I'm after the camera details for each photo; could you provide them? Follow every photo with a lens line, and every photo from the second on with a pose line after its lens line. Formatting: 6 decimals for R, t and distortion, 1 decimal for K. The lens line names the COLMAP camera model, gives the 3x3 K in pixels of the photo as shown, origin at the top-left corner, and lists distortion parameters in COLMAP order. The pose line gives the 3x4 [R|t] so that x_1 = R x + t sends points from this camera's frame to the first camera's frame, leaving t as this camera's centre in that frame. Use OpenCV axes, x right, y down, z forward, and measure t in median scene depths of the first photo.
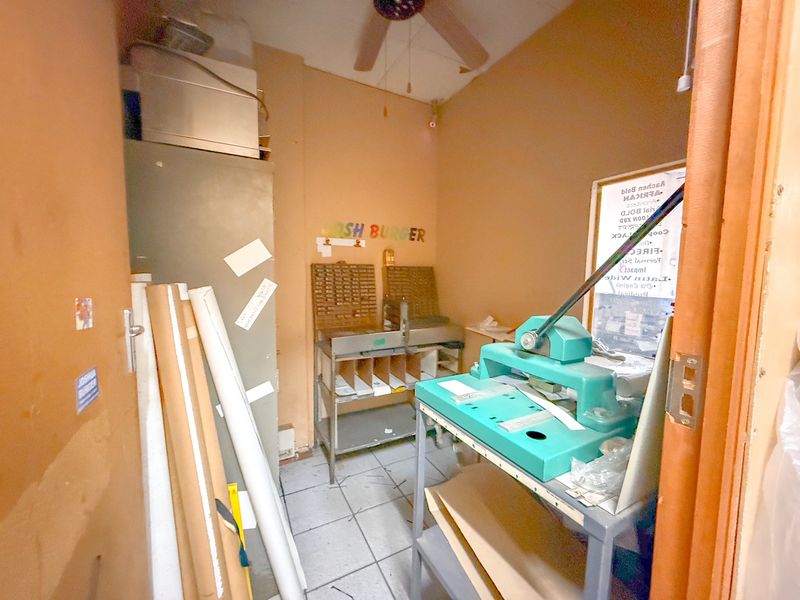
lens RADIAL K [[318.7, 0, 398.1], [0, 318.7, 300.6], [0, 0, 1]] dist [-0.001406, -0.000089]
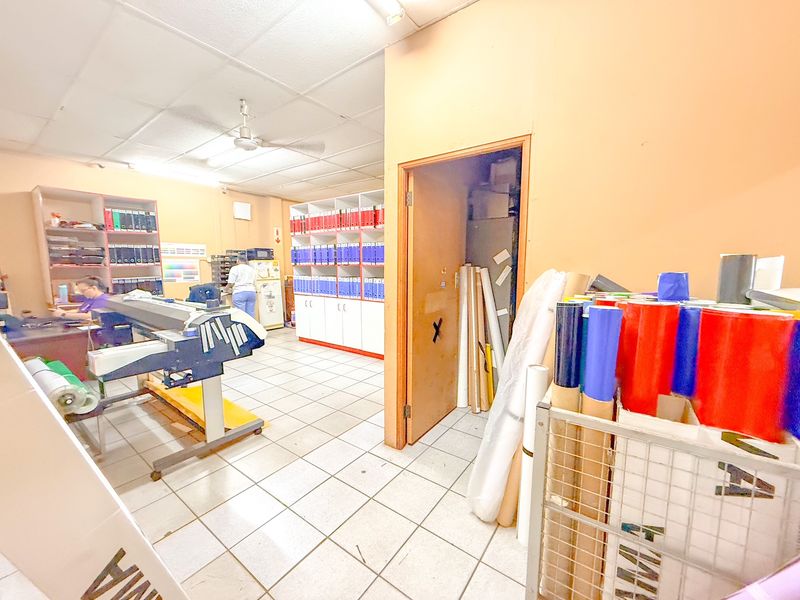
lens RADIAL K [[318.7, 0, 396.4], [0, 318.7, 302.4], [0, 0, 1]] dist [-0.001406, -0.000089]
pose [[0.448774, 0.082905, -0.889791, 1.550531], [-0.076159, 0.995613, 0.054354, 0.161859], [0.890394, 0.043373, 0.453119, -0.937293]]
